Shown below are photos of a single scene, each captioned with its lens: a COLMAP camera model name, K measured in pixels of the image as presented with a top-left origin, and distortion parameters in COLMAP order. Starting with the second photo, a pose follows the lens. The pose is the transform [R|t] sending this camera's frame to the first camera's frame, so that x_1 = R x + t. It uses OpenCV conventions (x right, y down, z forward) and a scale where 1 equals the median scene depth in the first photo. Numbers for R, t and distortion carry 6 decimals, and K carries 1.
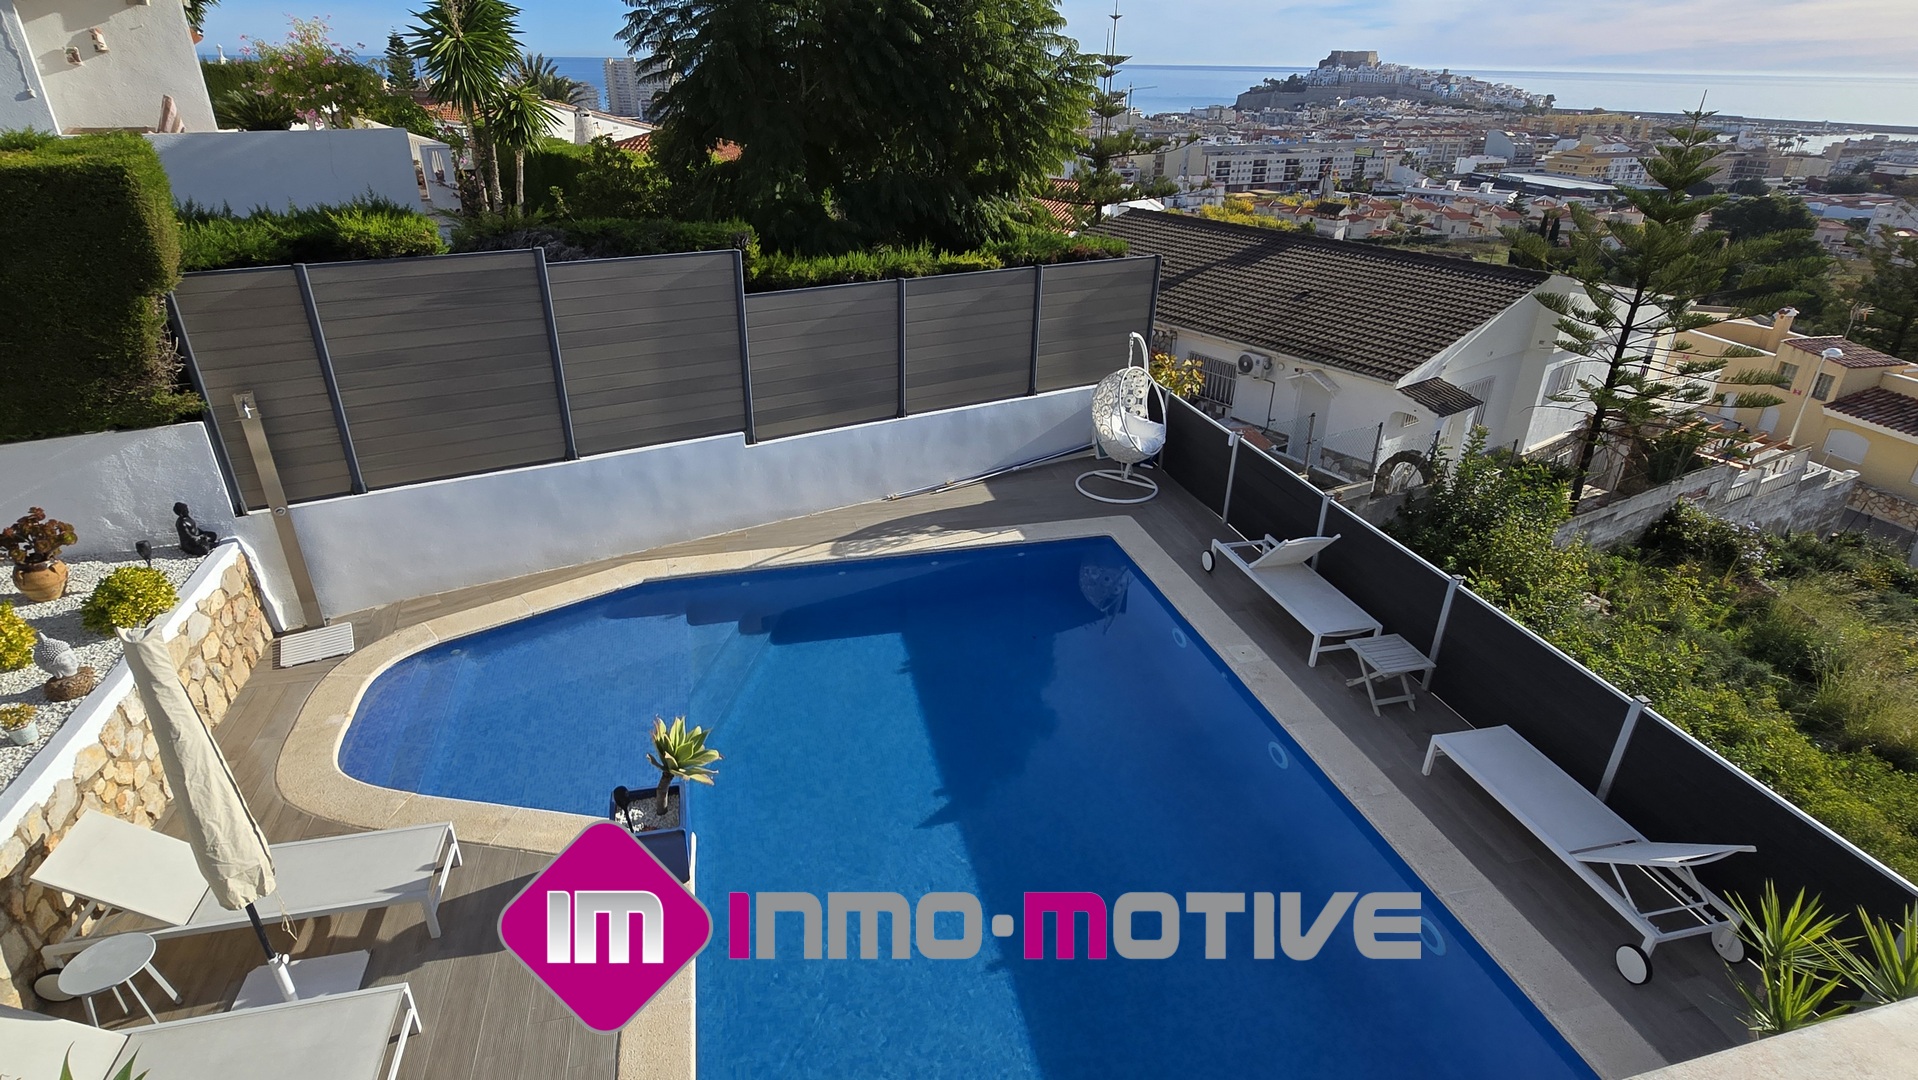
lens RADIAL K [[985.7, 0, 957.4], [0, 985.7, 558.4], [0, 0, 1]] dist [-0.002604, -0.001092]
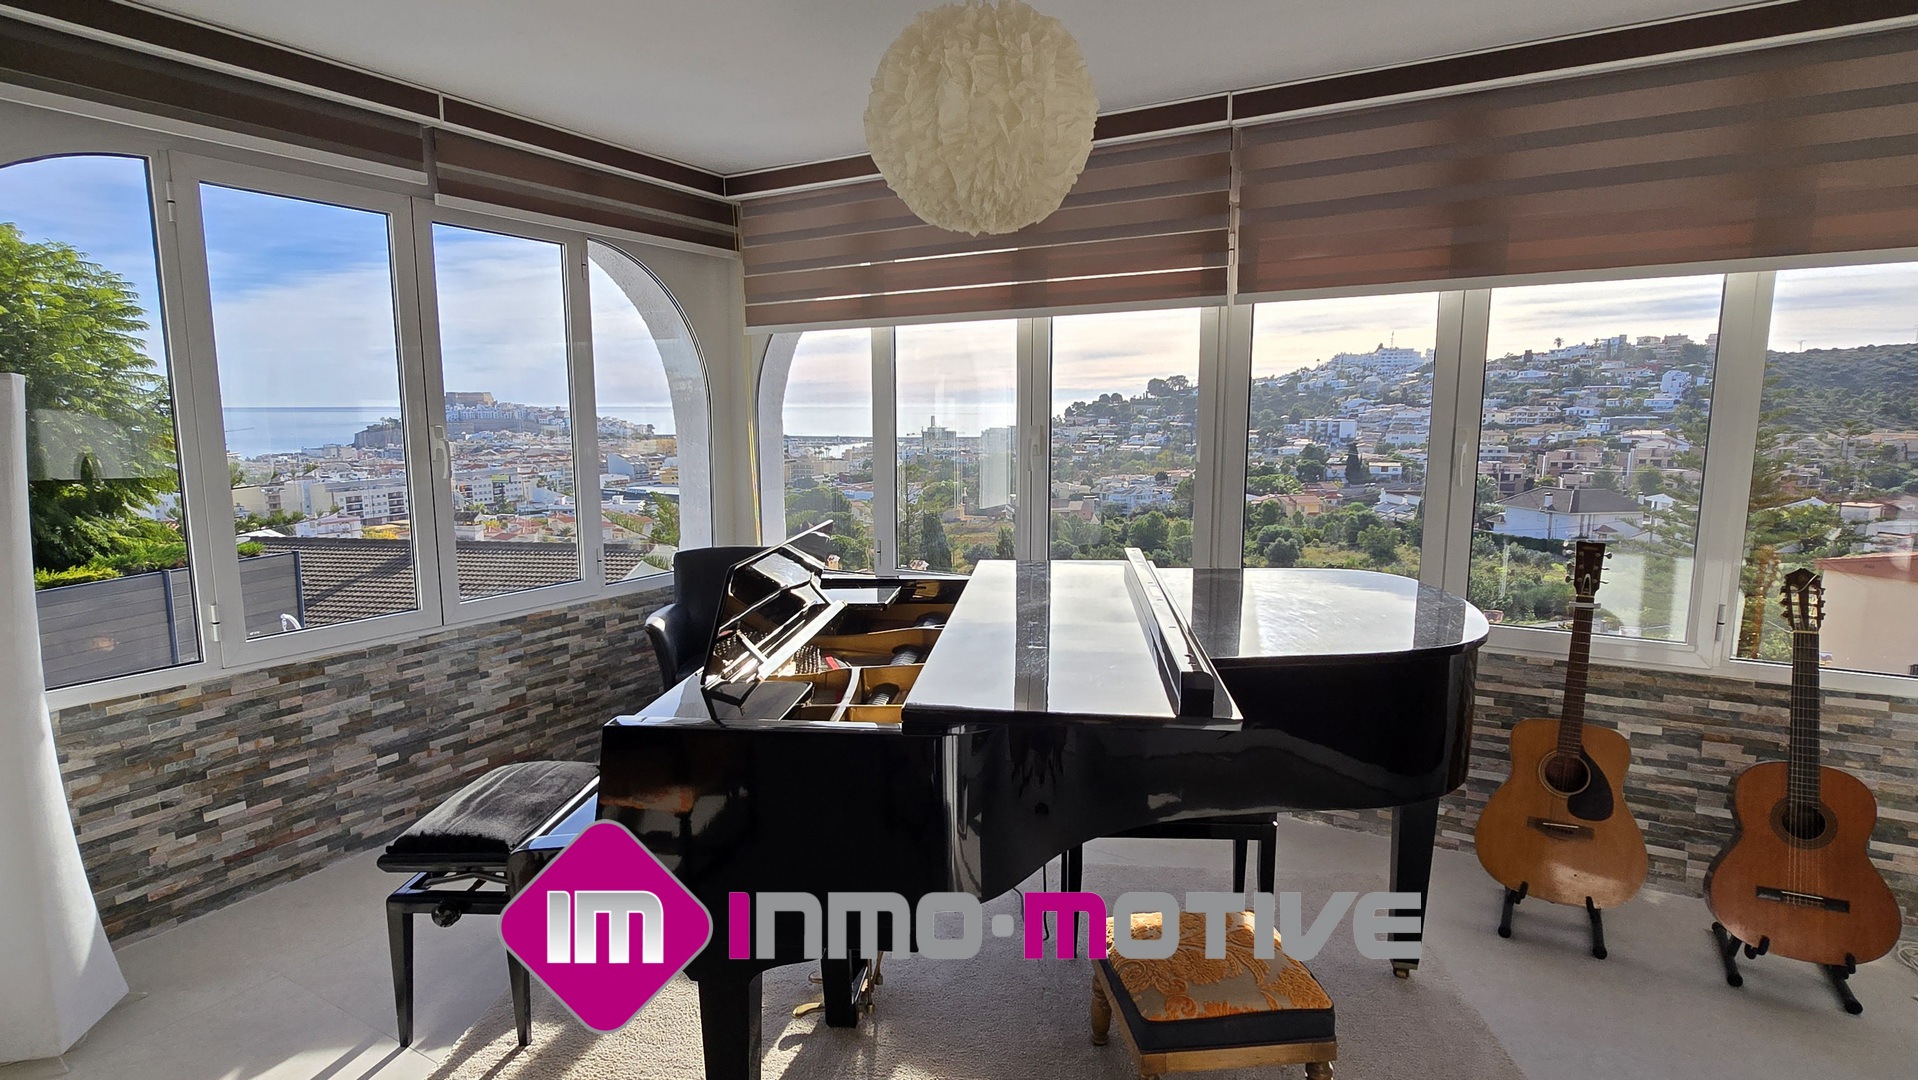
lens RADIAL K [[985.7, 0, 948.2], [0, 985.7, 547.3], [0, 0, 1]] dist [-0.002604, -0.001092]
pose [[0.702131, -0.113902, 0.702879, -0.063751], [0.328915, 0.927378, -0.178283, 0.136970], [-0.631528, 0.356366, 0.688605, -0.249084]]
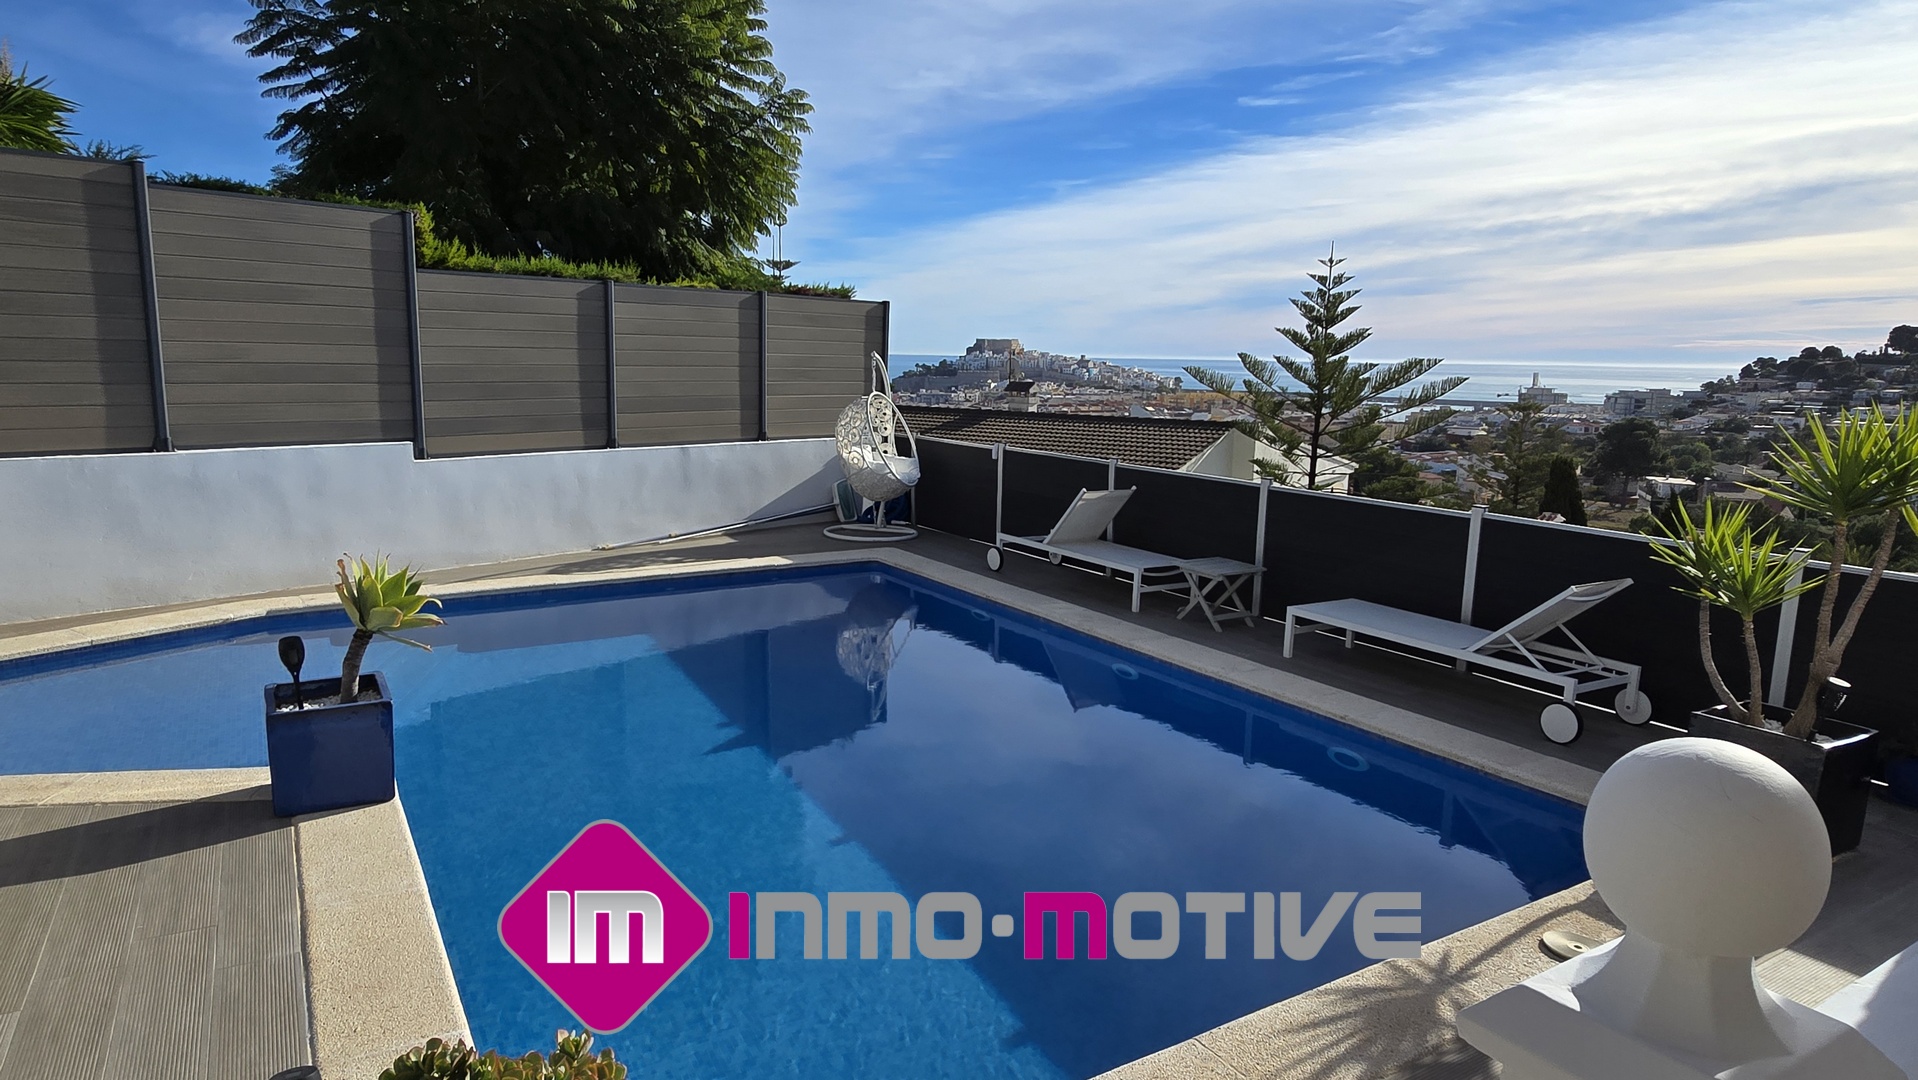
lens RADIAL K [[1130.5, 0, 952.9], [0, 1130.5, 550.1], [0, 0, 1]] dist [-0.005791, 0.001461]
pose [[0.953806, -0.050473, 0.296154, -0.068605], [0.132725, 0.955160, -0.264675, 0.224726], [-0.269516, 0.291756, 0.917736, 0.075936]]
